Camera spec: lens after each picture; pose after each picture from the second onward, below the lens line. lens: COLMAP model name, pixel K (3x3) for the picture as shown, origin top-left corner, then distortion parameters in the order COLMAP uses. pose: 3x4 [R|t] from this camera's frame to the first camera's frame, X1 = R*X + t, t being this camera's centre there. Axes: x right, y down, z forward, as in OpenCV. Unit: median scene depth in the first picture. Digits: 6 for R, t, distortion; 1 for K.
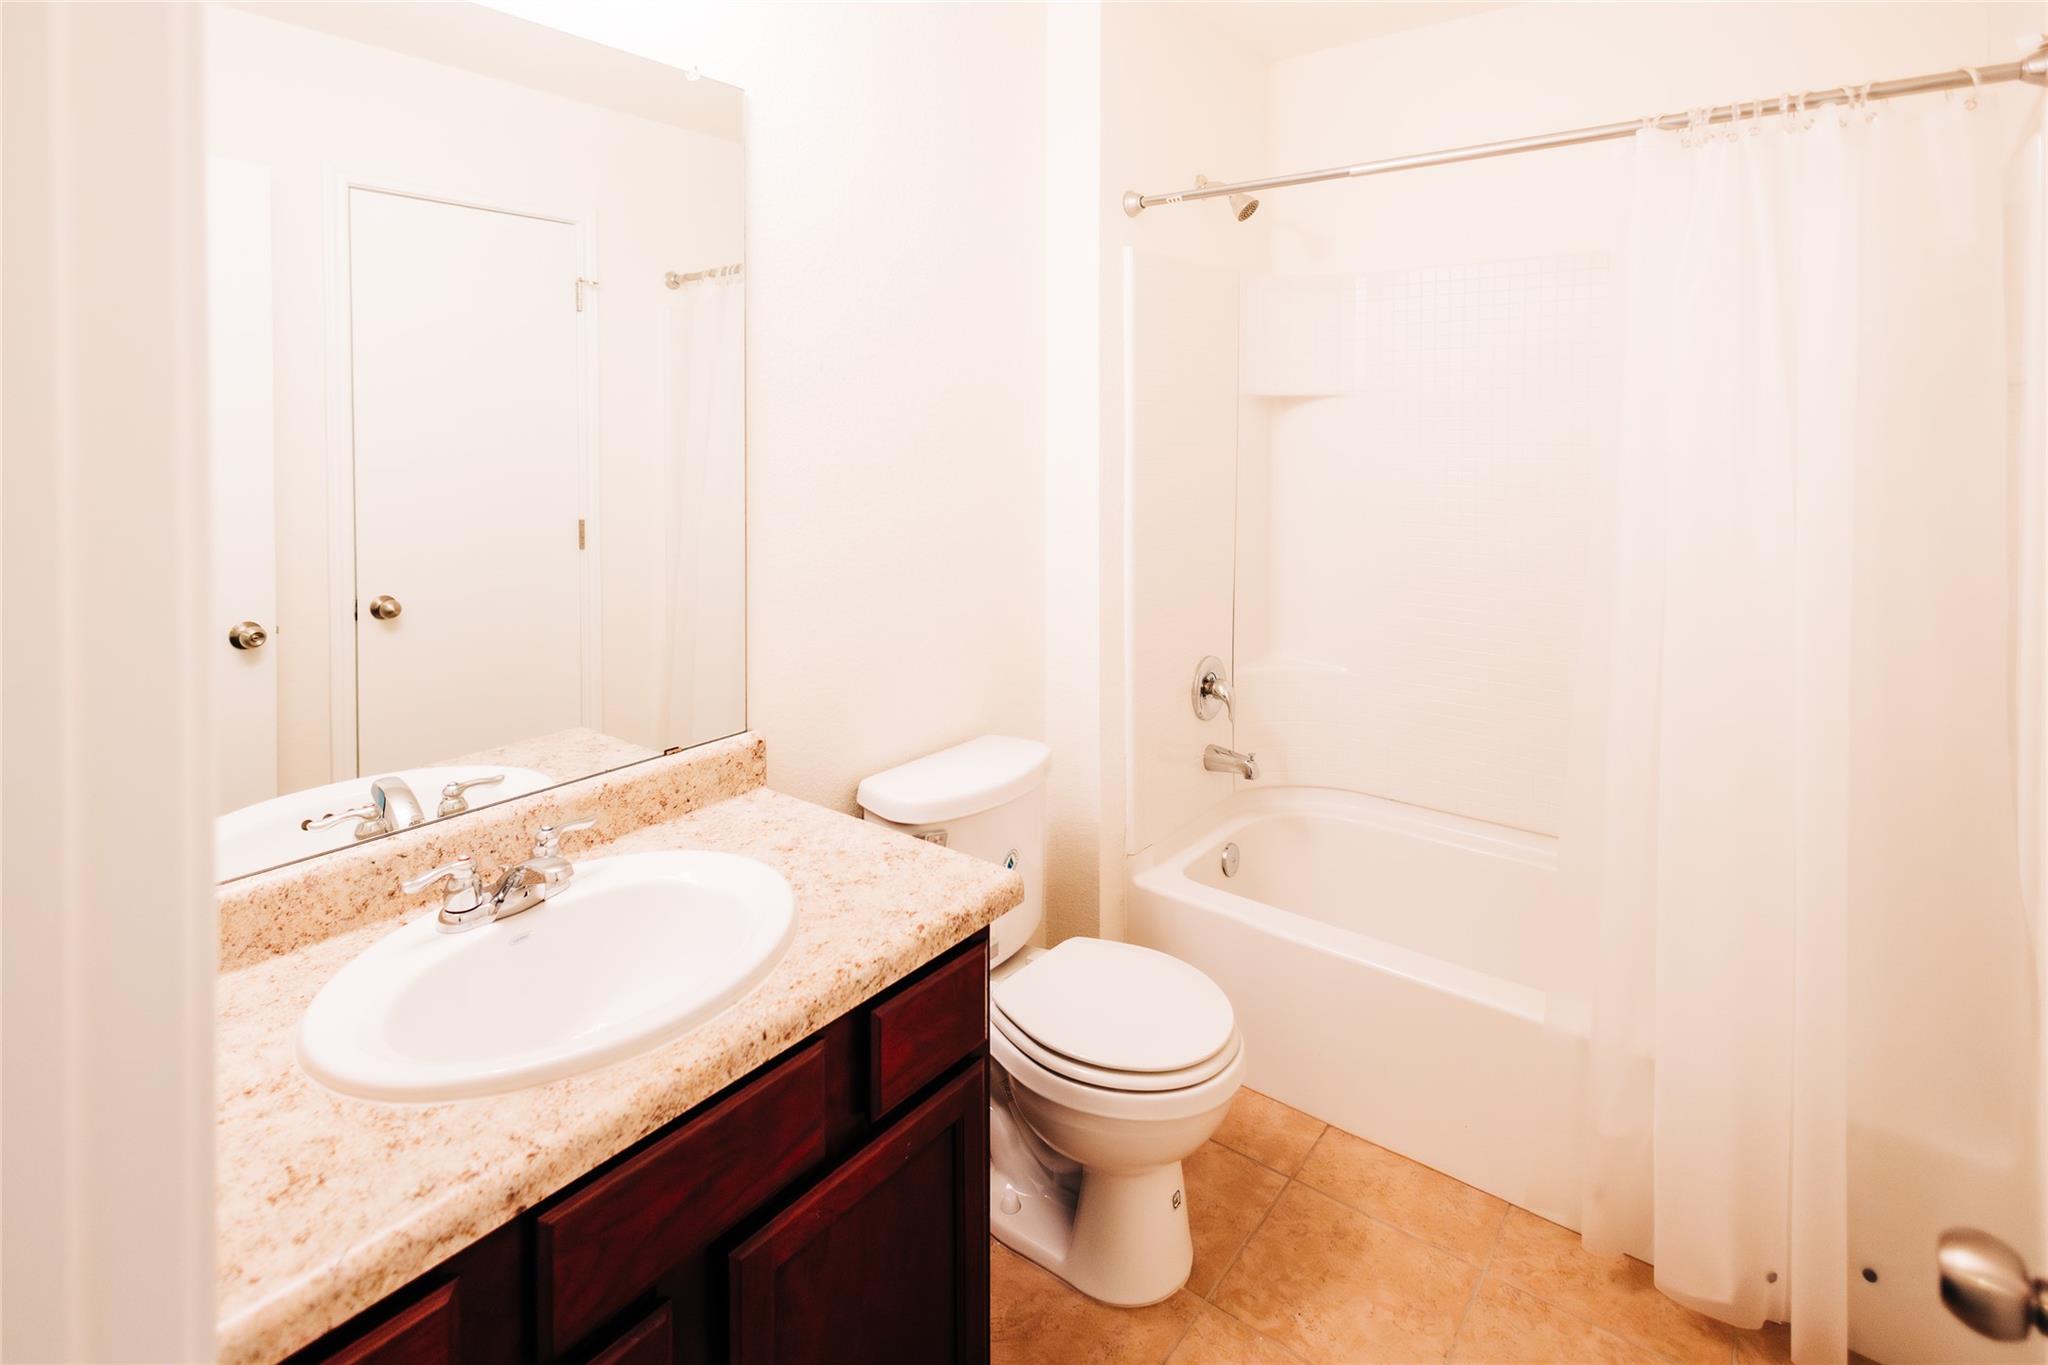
lens RADIAL K [[973.5, 0, 971.0], [0, 973.5, 681.5], [0, 0, 1]] dist [-0.000596, -0.000141]
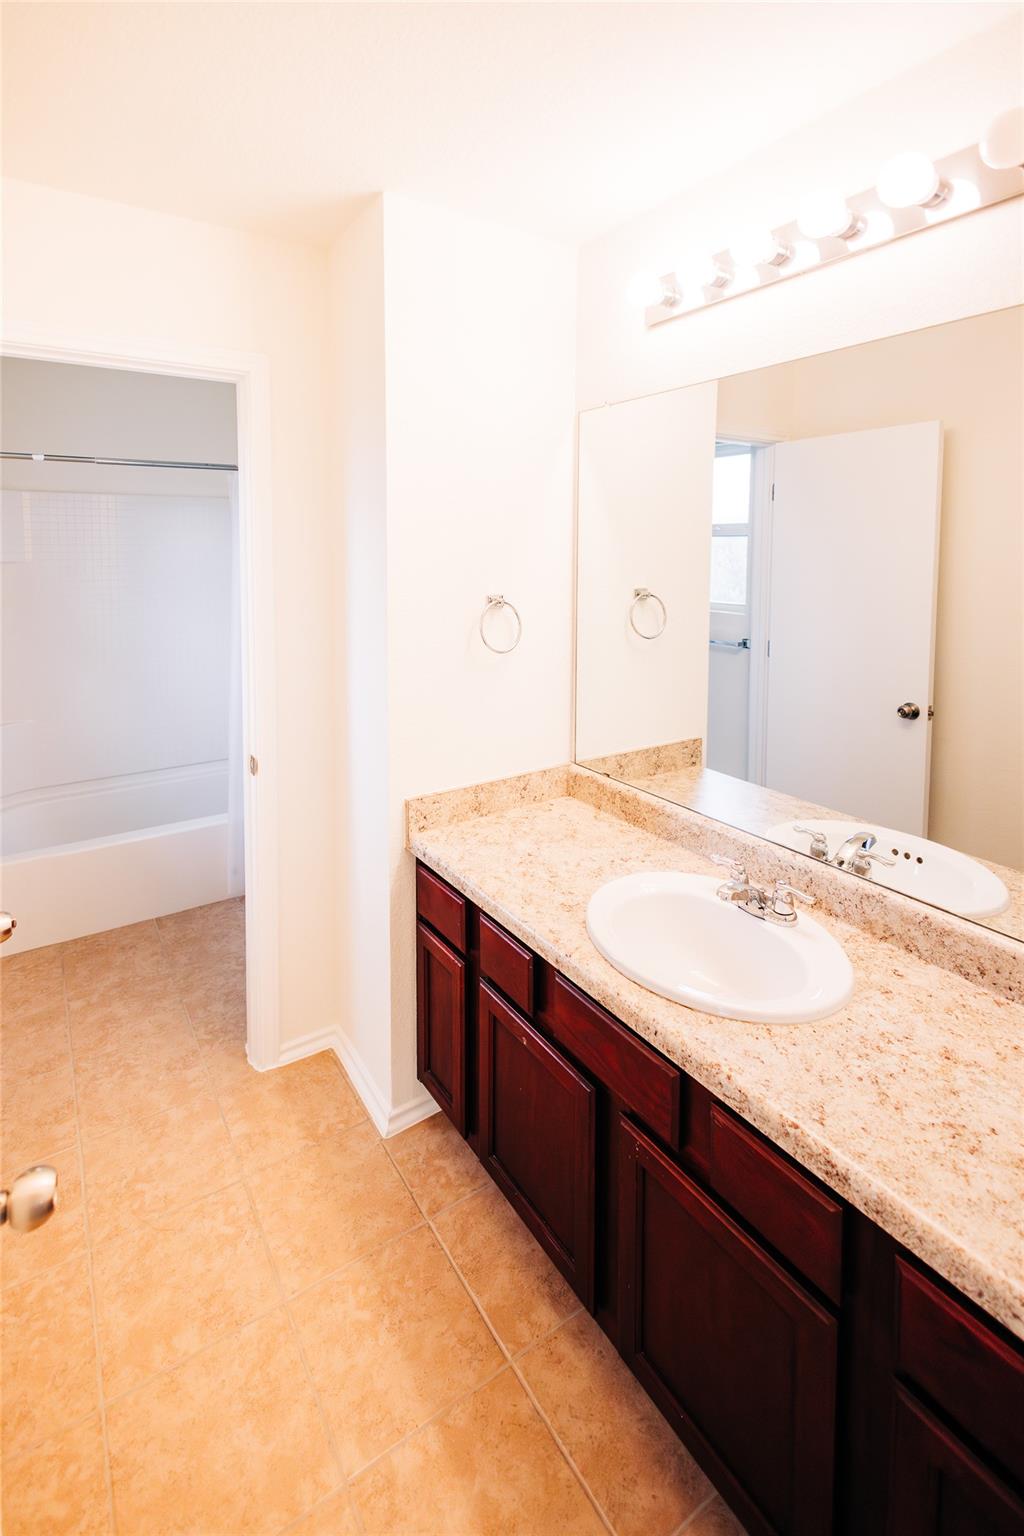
lens RADIAL K [[693.6, 0, 512.0], [0, 693.6, 768.0], [0, 0, 1]] dist [0.001933, 0.000322]
pose [[-0.289605, 0.289607, -0.912281, 0.602500], [-0.244085, 0.899267, 0.362961, -0.292259], [0.925501, 0.327789, -0.189744, 0.706910]]
